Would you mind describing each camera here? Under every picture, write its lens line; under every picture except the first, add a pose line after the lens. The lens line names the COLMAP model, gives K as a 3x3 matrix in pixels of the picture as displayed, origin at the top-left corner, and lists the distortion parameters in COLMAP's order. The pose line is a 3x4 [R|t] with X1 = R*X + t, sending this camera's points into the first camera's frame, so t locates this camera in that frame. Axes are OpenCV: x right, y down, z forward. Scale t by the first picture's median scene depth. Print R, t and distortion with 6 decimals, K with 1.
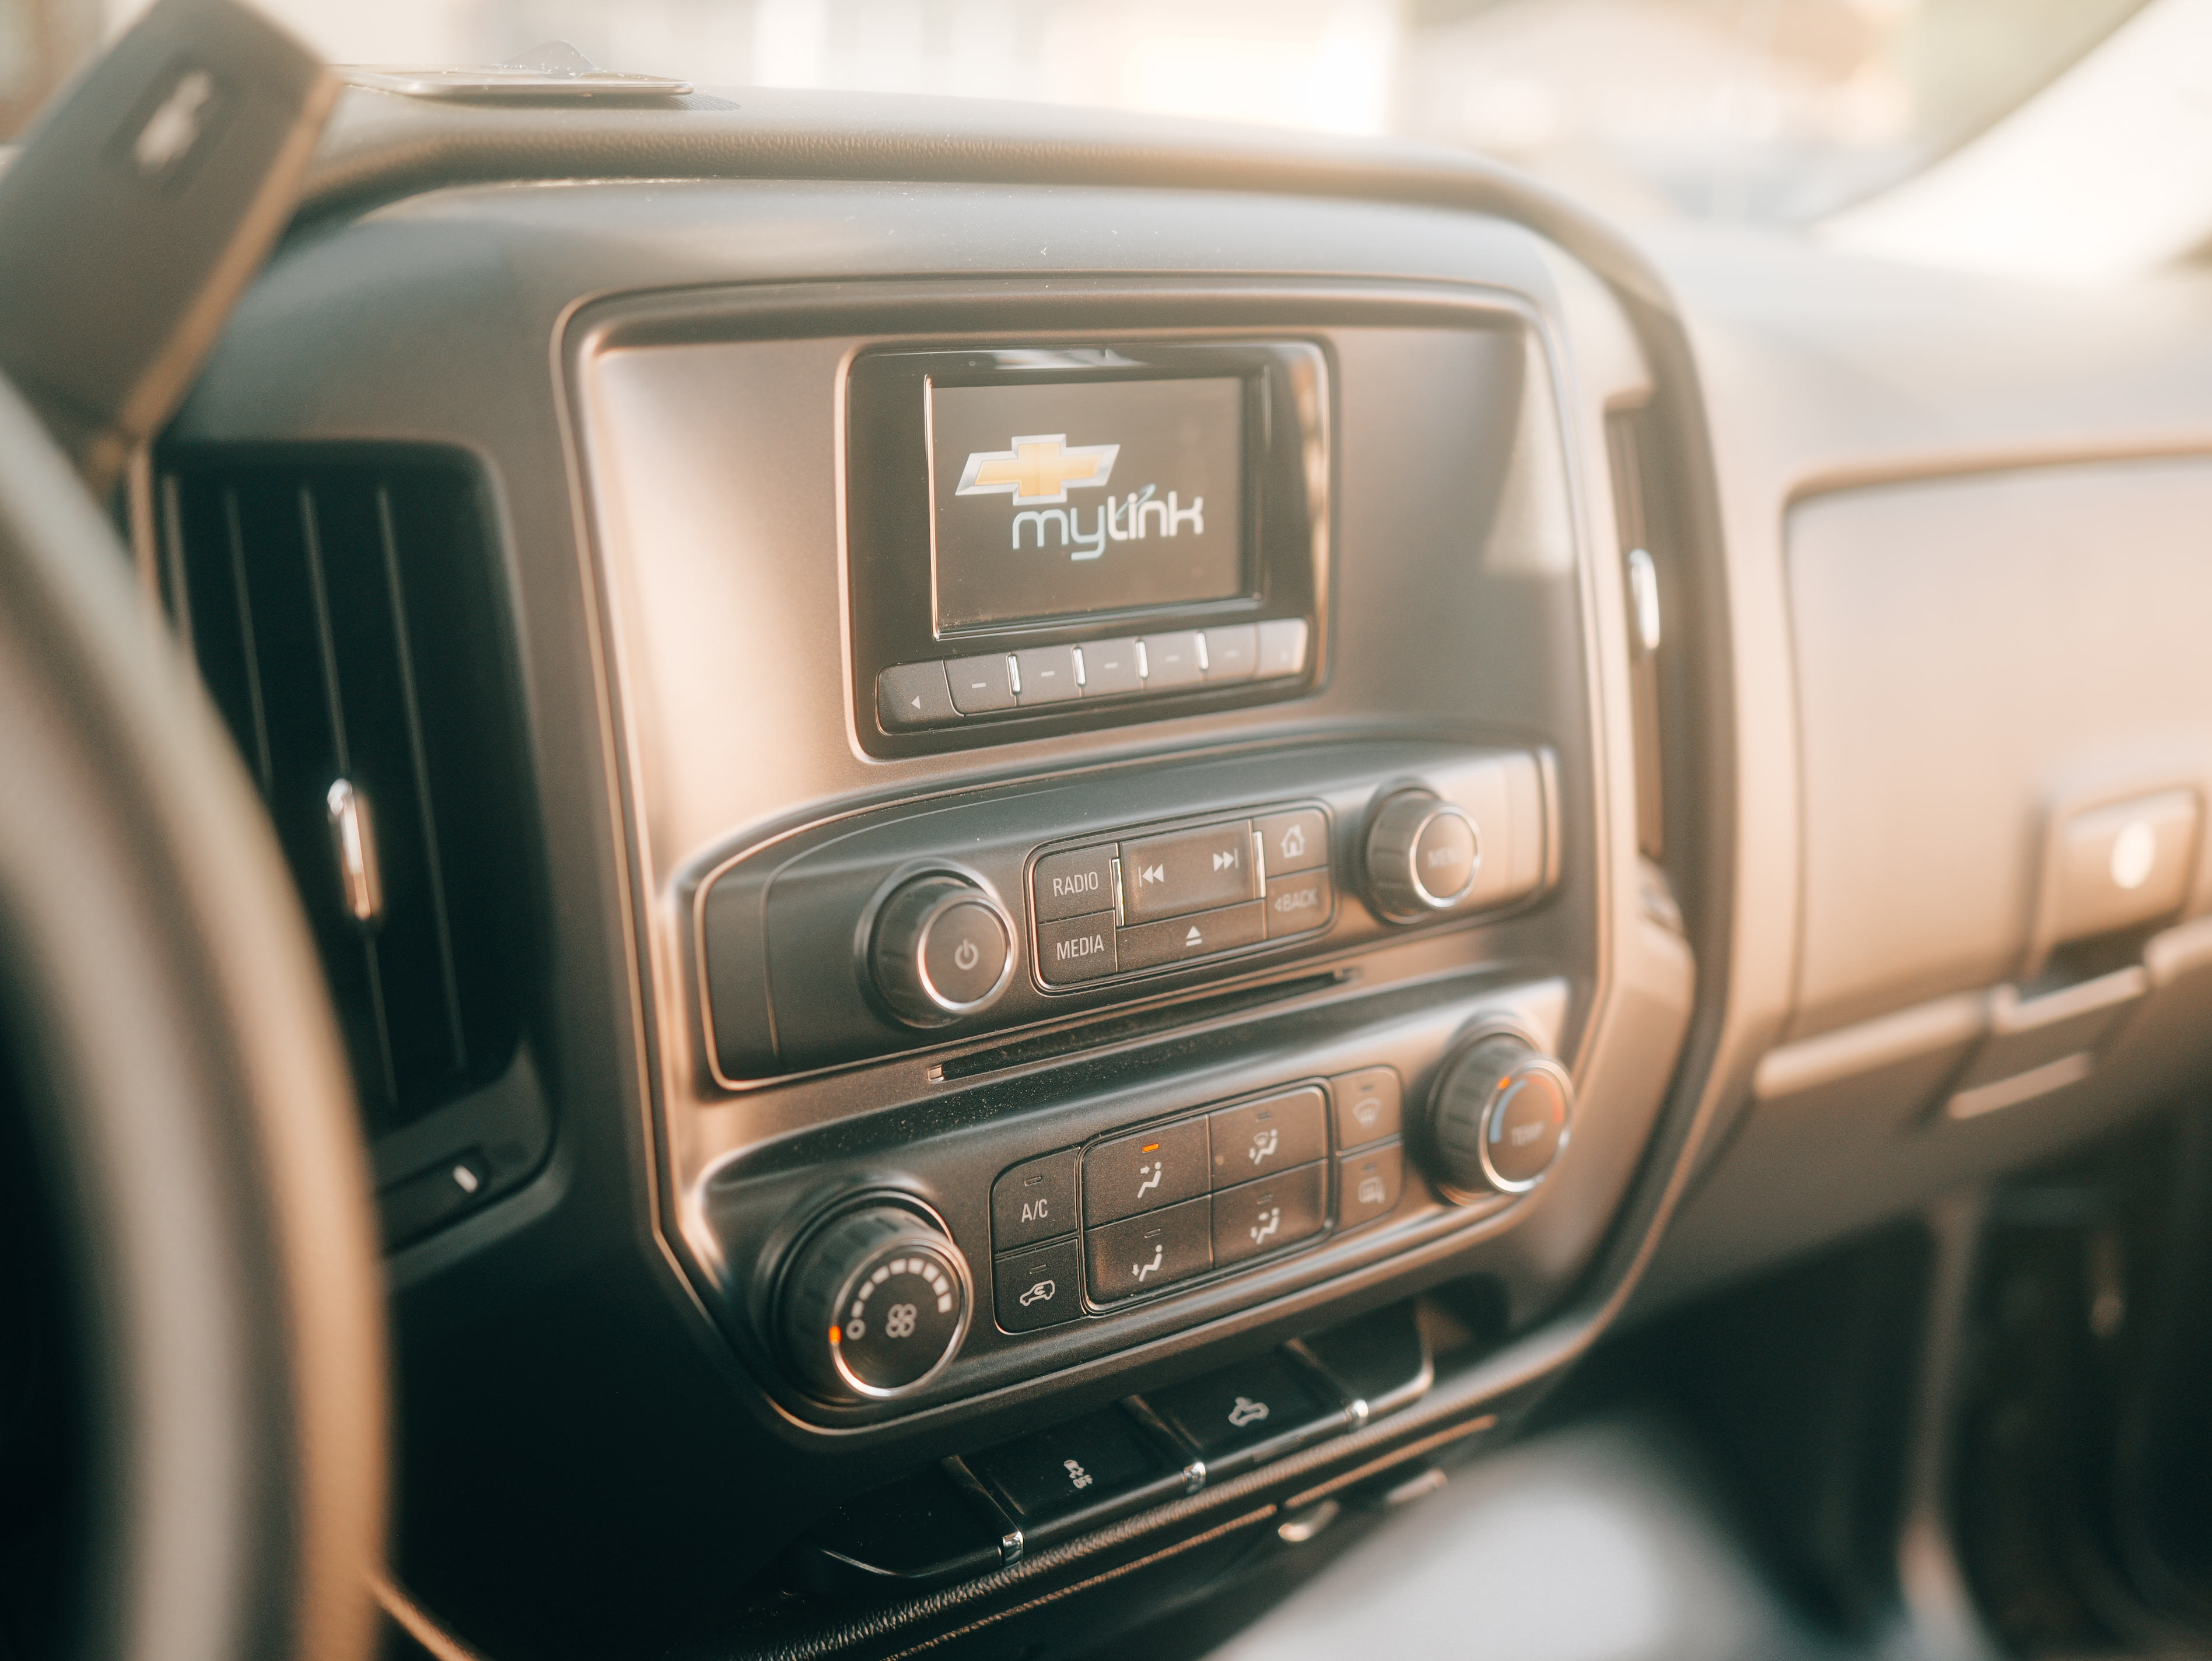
lens RADIAL K [[2330.3, 0, 1115.0], [0, 2330.3, 874.3], [0, 0, 1]] dist [-0.015930, 0.027453]
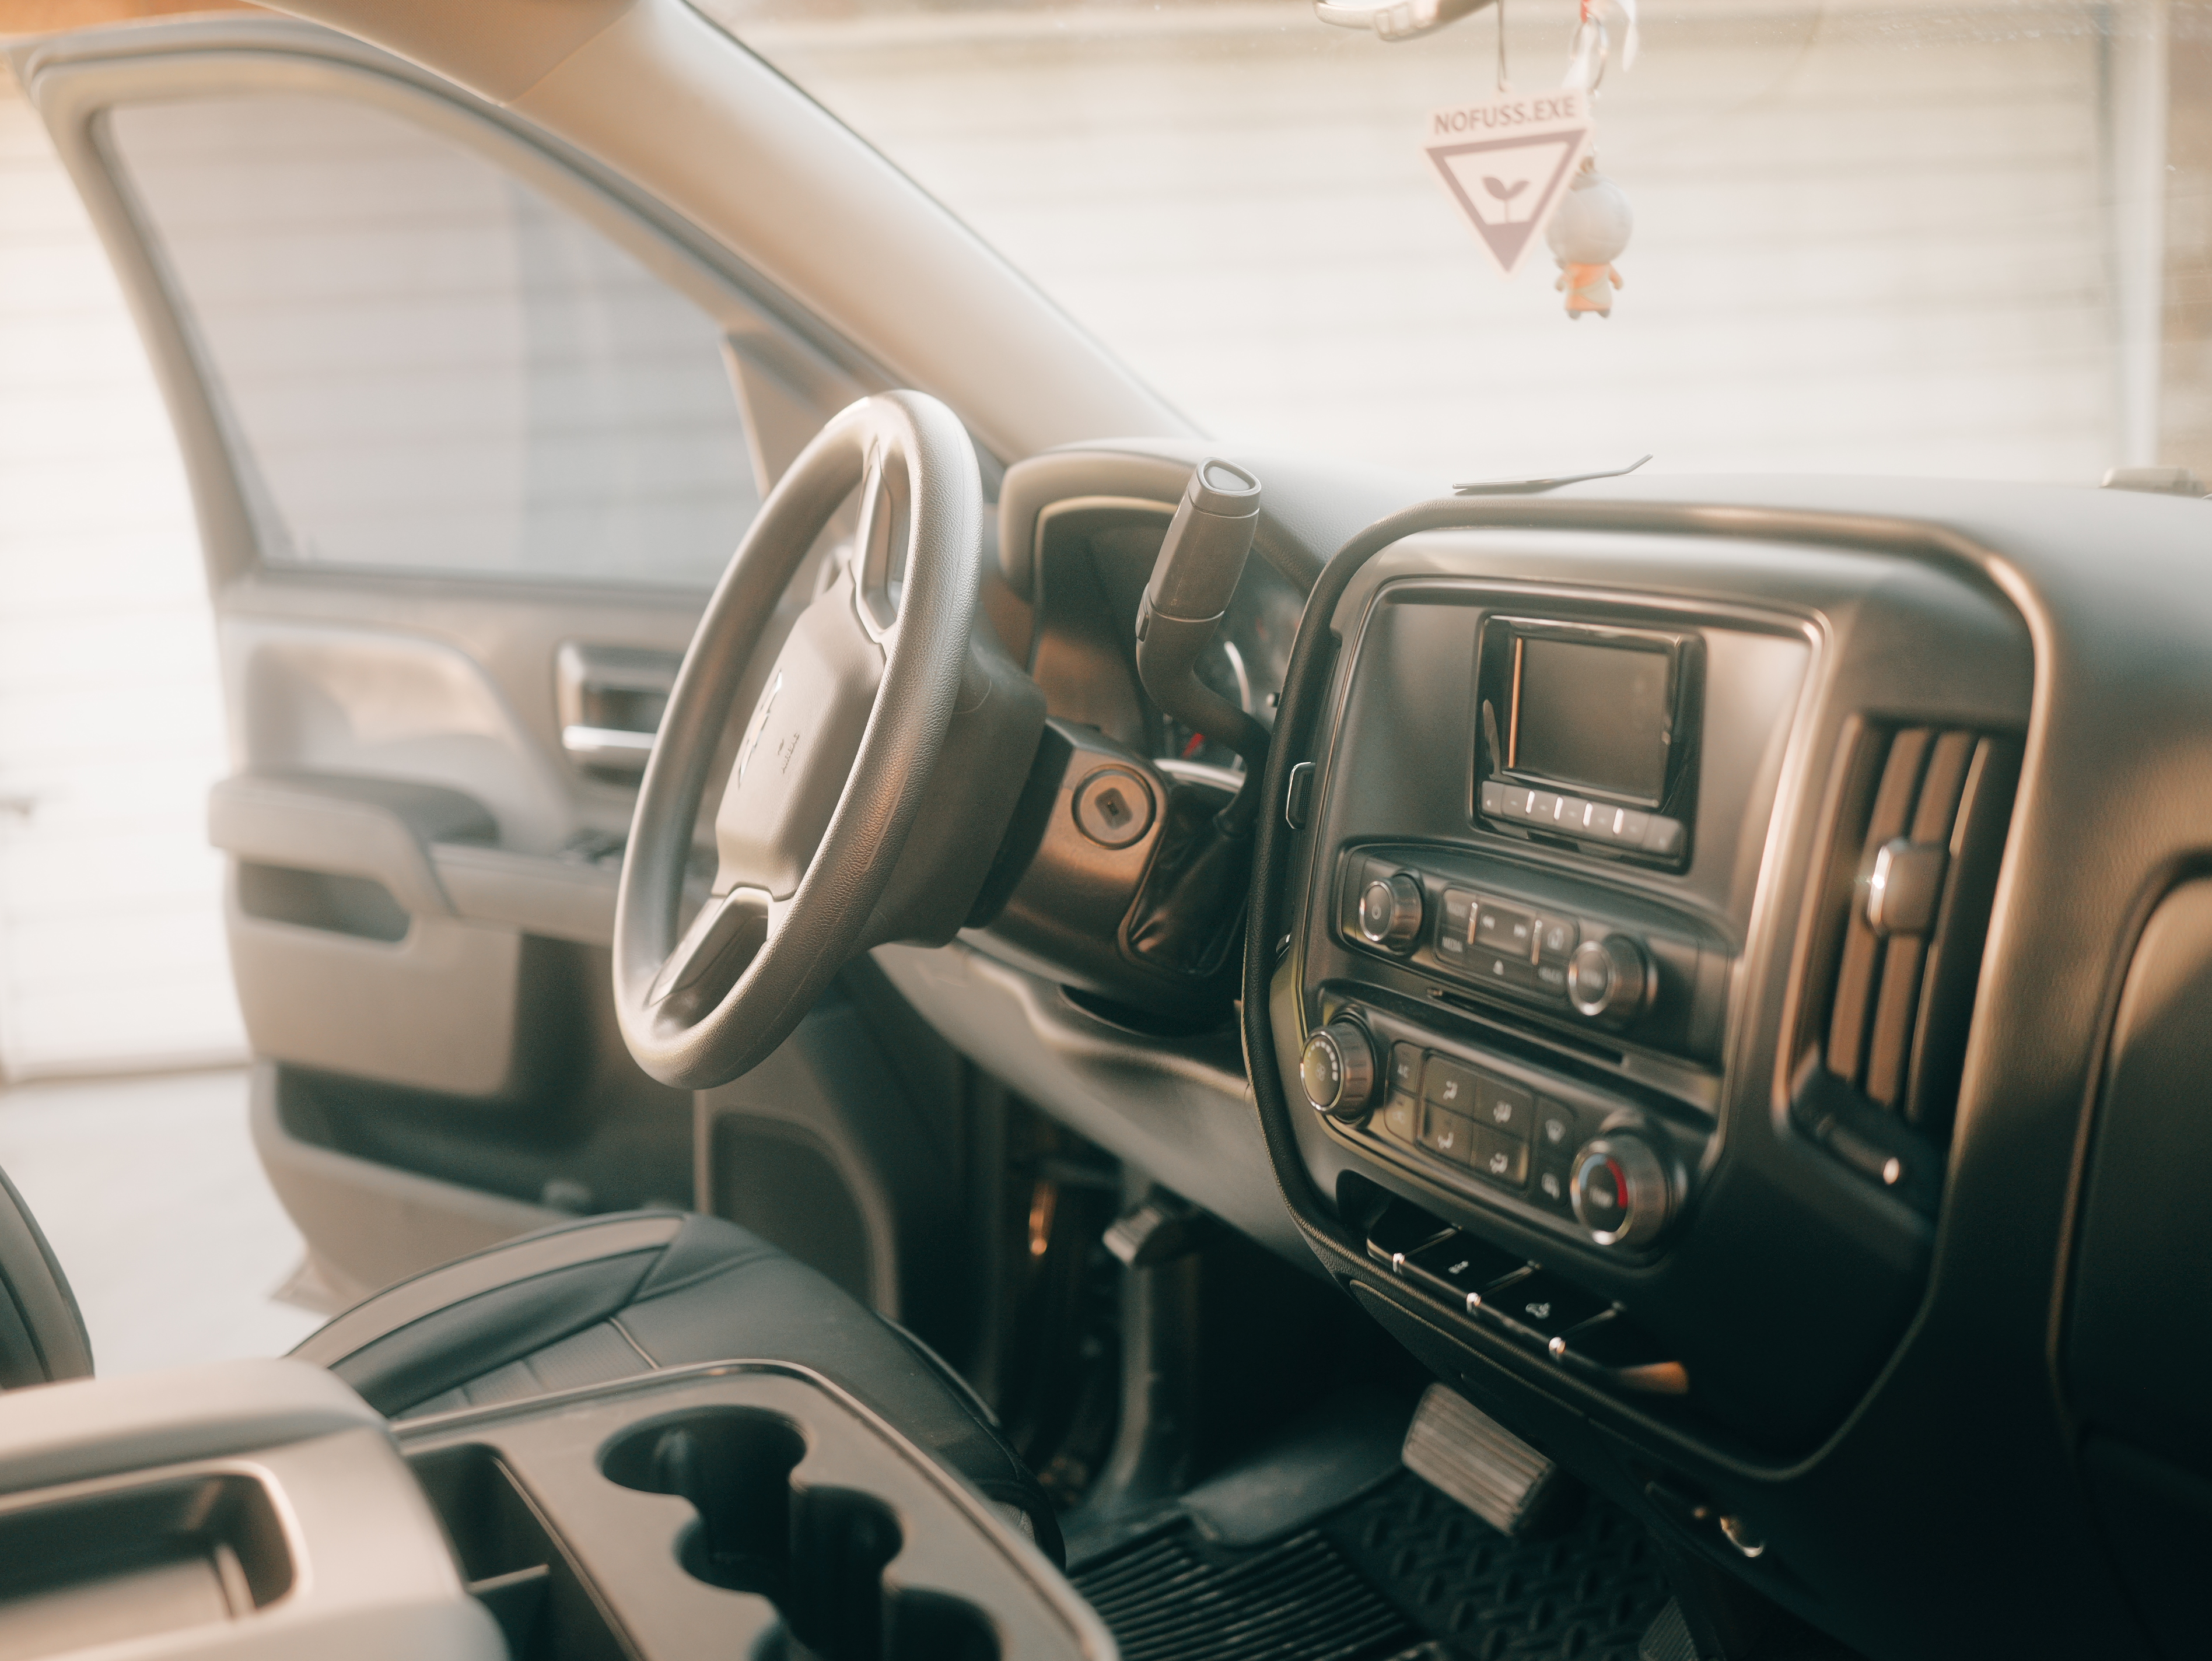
lens RADIAL K [[2330.3, 0, 1115.0], [0, 2330.3, 874.3], [0, 0, 1]] dist [-0.015930, 0.027453]
pose [[-0.178241, 0.161956, -0.970567, 1.688673], [-0.260112, 0.943520, 0.205211, -0.307113], [0.948985, 0.289034, -0.126047, 0.922866]]
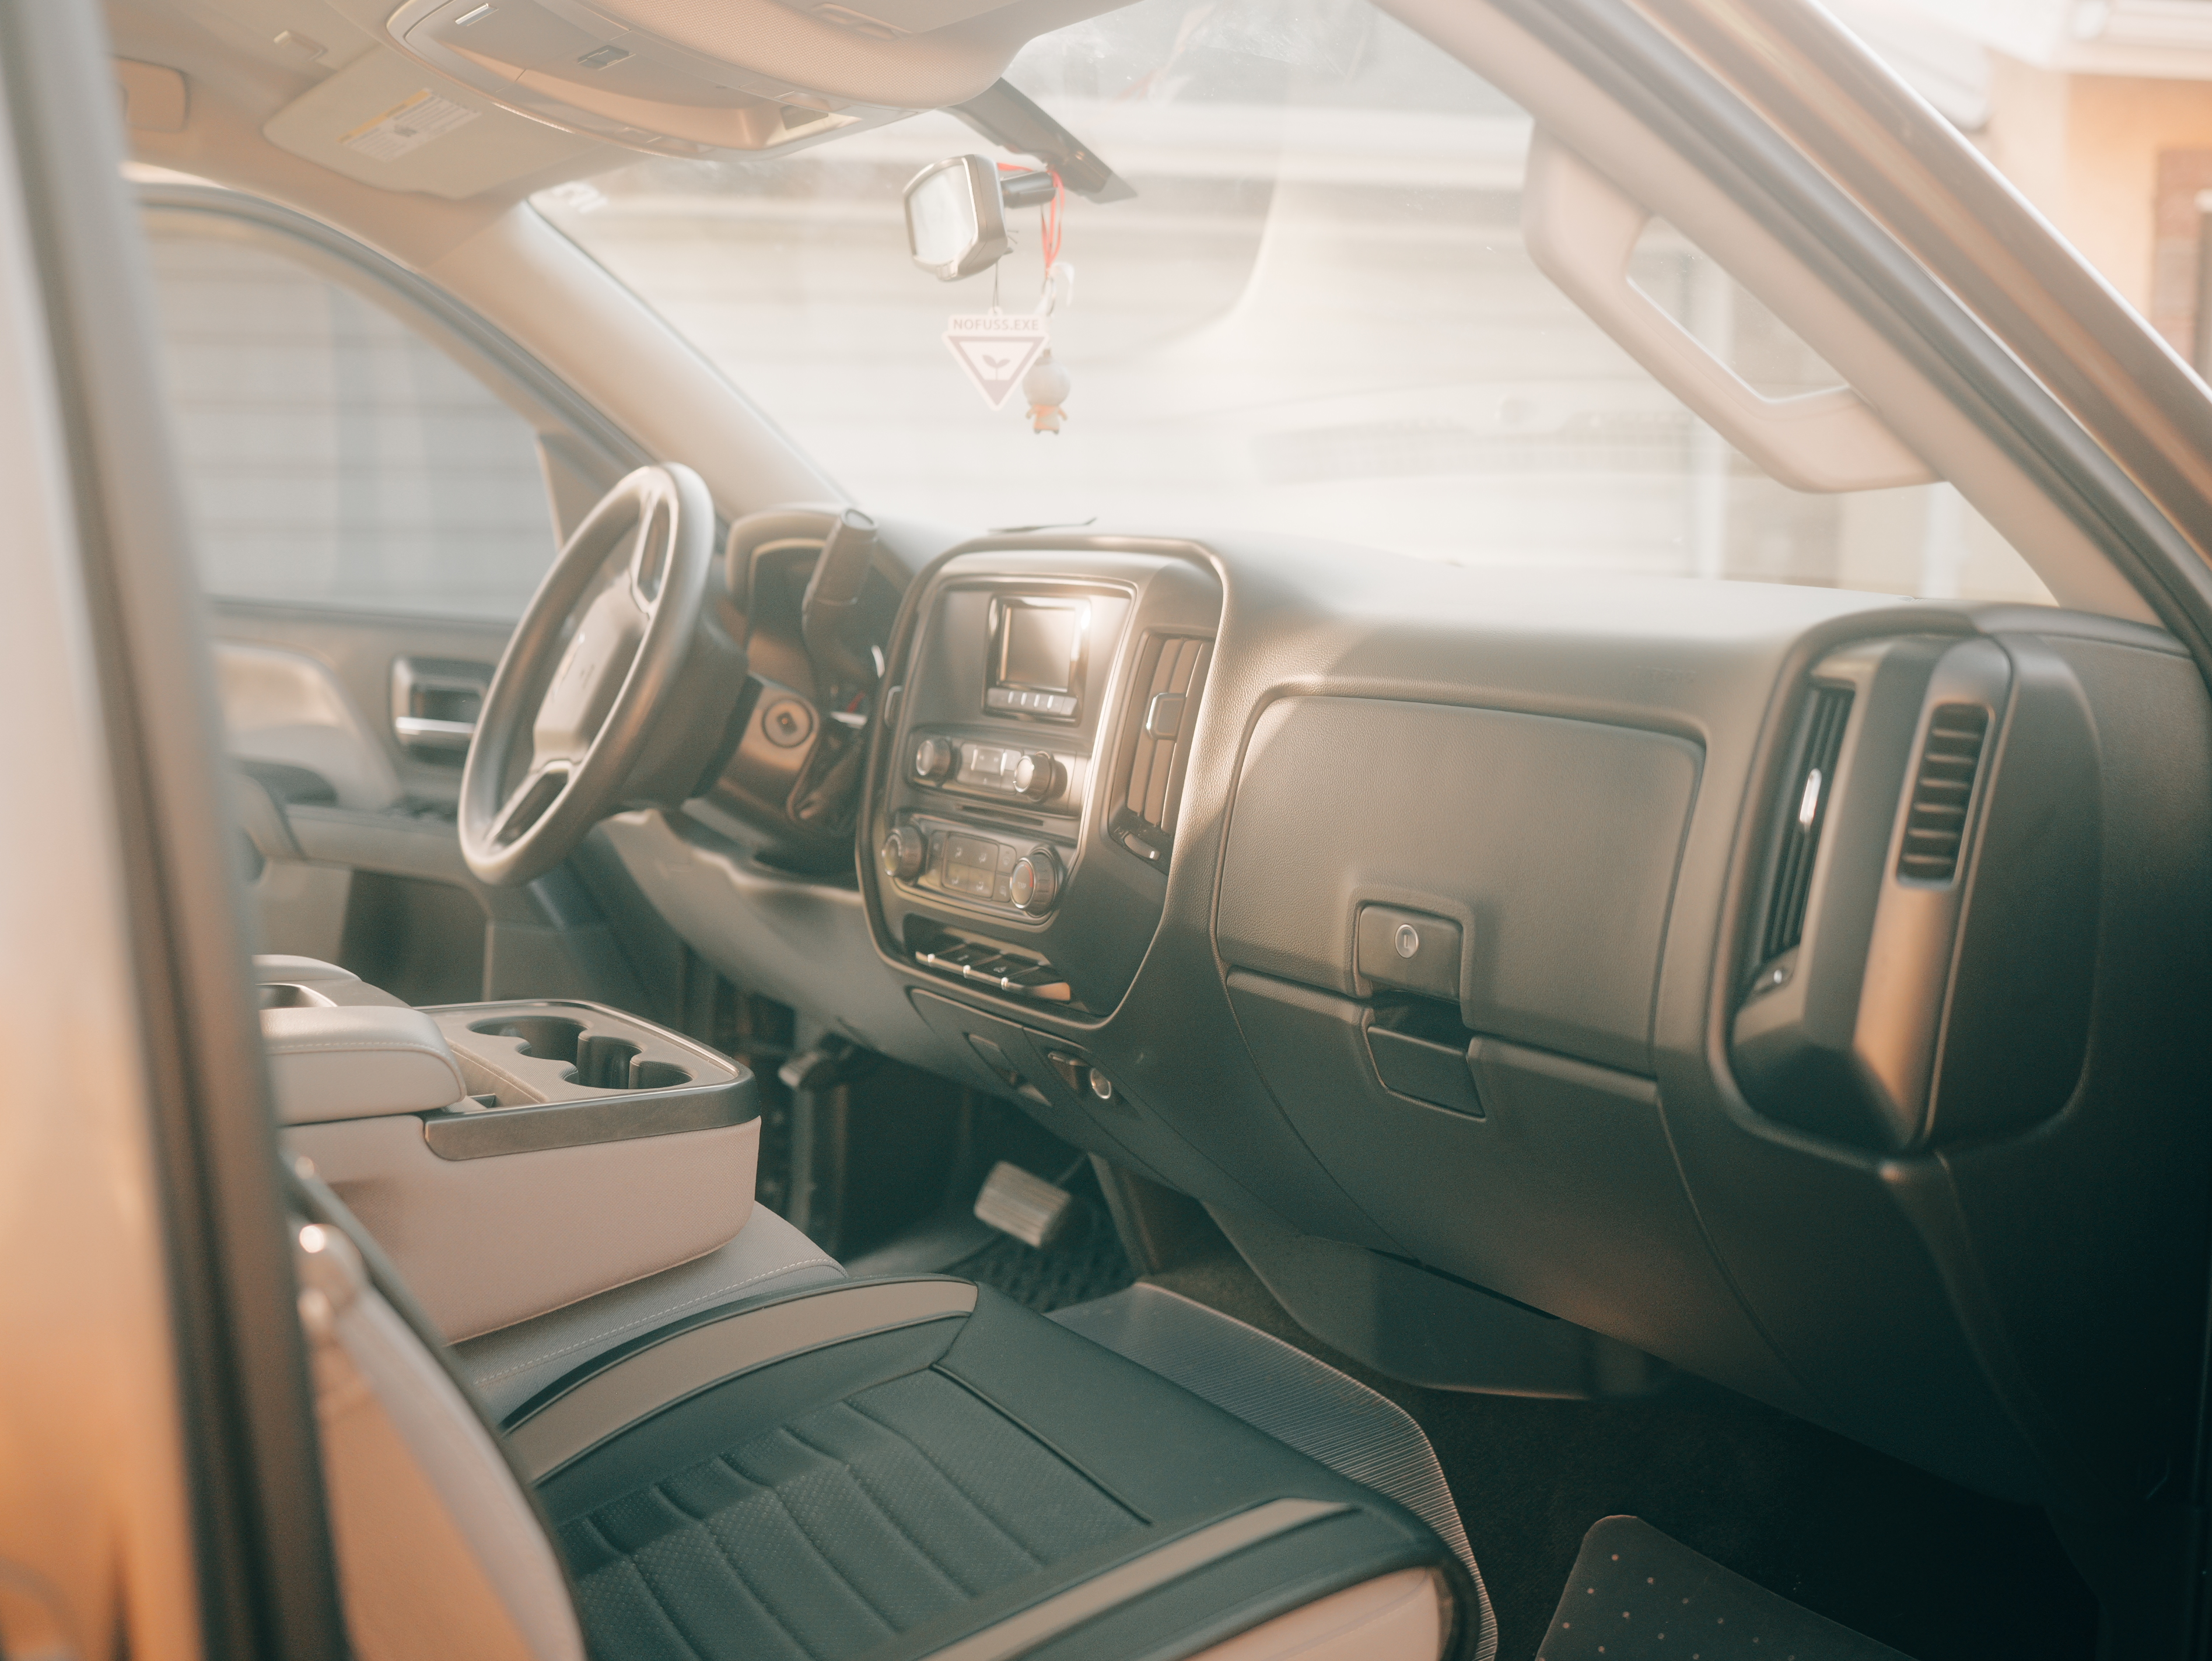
lens RADIAL K [[2330.3, 0, 1115.0], [0, 2330.3, 874.3], [0, 0, 1]] dist [-0.015930, 0.027453]
pose [[-0.072939, 0.087687, -0.993474, 3.086351], [-0.315501, 0.942942, 0.106391, -0.234405], [0.946118, 0.321202, -0.041112, 1.326519]]
